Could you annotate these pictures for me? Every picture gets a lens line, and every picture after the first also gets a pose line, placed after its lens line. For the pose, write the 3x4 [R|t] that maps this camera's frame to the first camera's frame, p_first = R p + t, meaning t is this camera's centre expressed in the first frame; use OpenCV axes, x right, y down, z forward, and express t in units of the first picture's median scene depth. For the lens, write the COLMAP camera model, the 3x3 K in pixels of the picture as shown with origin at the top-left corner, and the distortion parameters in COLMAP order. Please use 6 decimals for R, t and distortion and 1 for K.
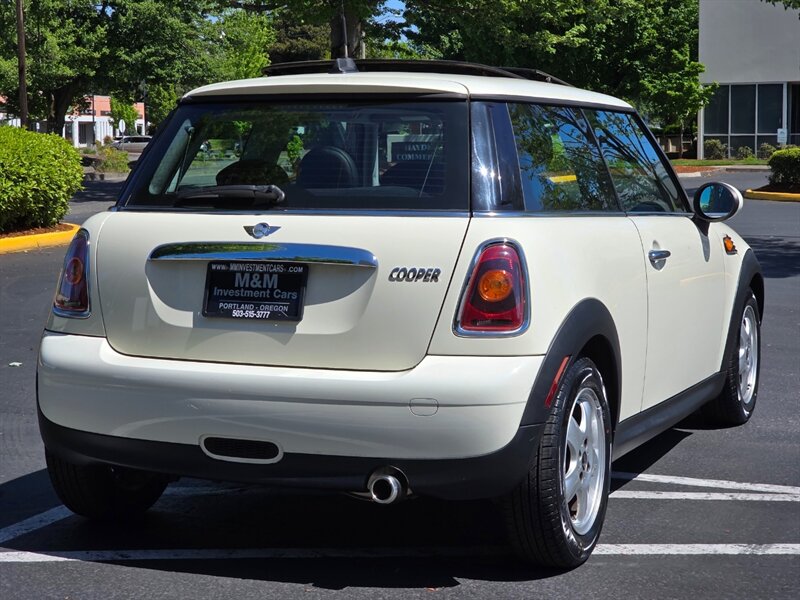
lens RADIAL K [[1679.9, 0, 376.6], [0, 1679.9, 298.9], [0, 0, 1]] dist [-0.251064, 3.820310]
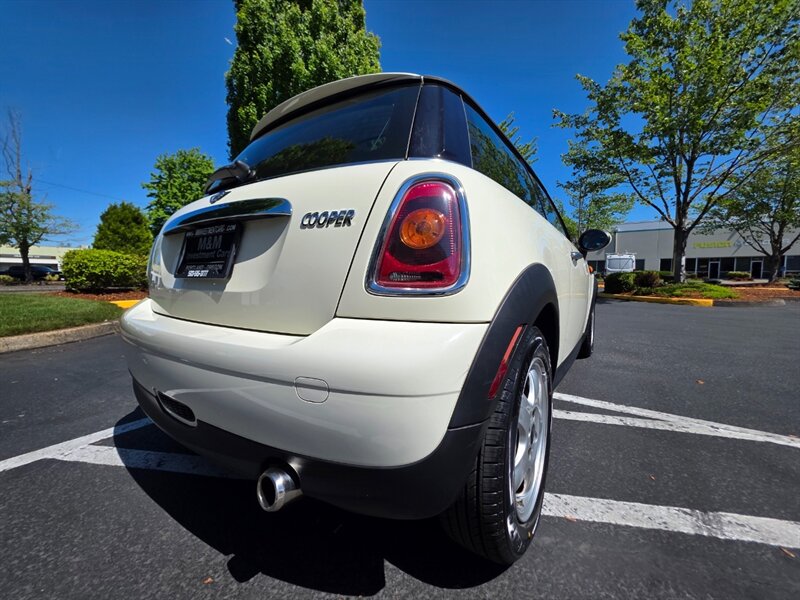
lens RADIAL K [[322.3, 0, 400.0], [0, 322.3, 300.0], [0, 0, 1]] dist [0.004228, 0.000352]
pose [[0.981506, 0.019836, -0.190403, 0.085617], [-0.024728, 0.999422, -0.023349, 0.026797], [0.189830, 0.027625, 0.981428, 0.824964]]
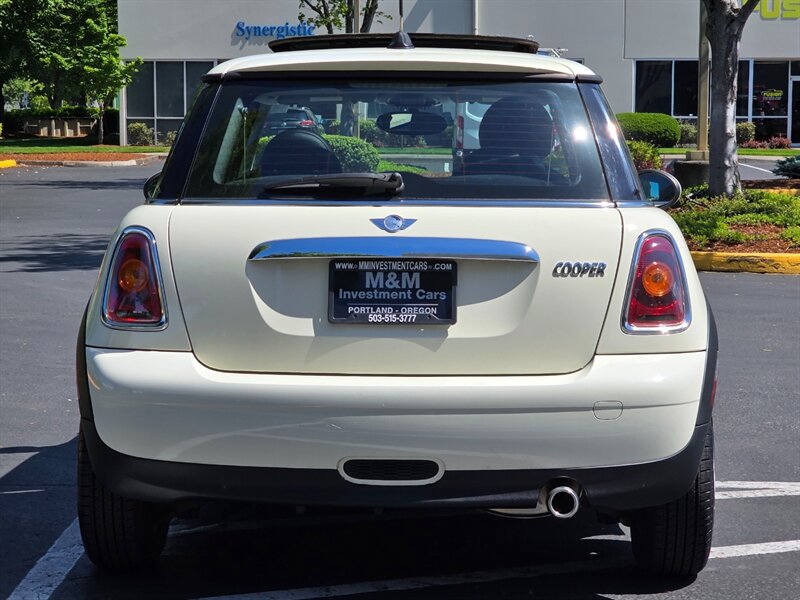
lens RADIAL K [[1974.6, 0, 400.0], [0, 1974.6, 300.0], [0, 0, 1]] dist [-0.771307, 10.842756]
pose [[0.930910, -0.027079, 0.364244, -0.448707], [0.028557, 0.999591, 0.001328, -0.001778], [-0.364131, 0.009165, 0.931303, 0.027129]]
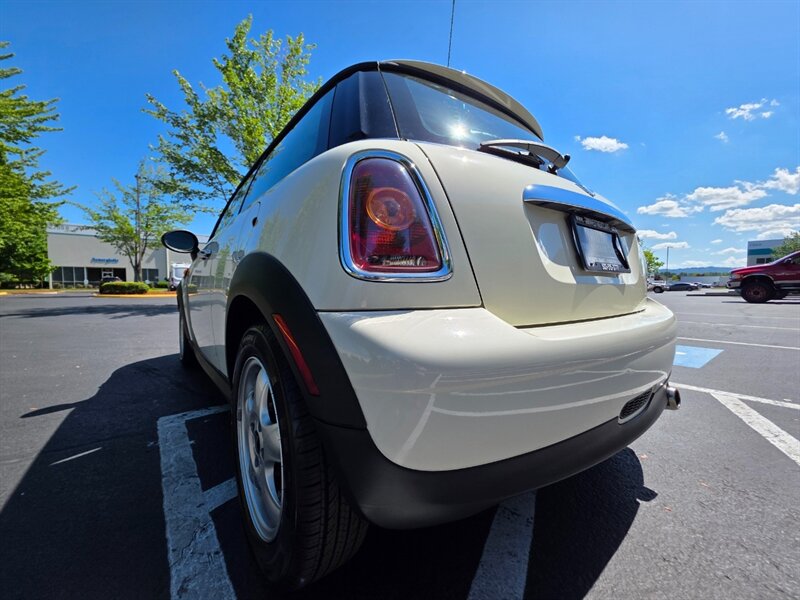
lens RADIAL K [[322.0, 0, 402.9], [0, 322.0, 296.6], [0, 0, 1]] dist [0.000852, 0.000412]
pose [[0.478915, -0.024153, 0.877529, -0.306132], [0.085210, 0.996180, -0.019085, 0.019704], [-0.873716, 0.083914, 0.479143, 1.013196]]
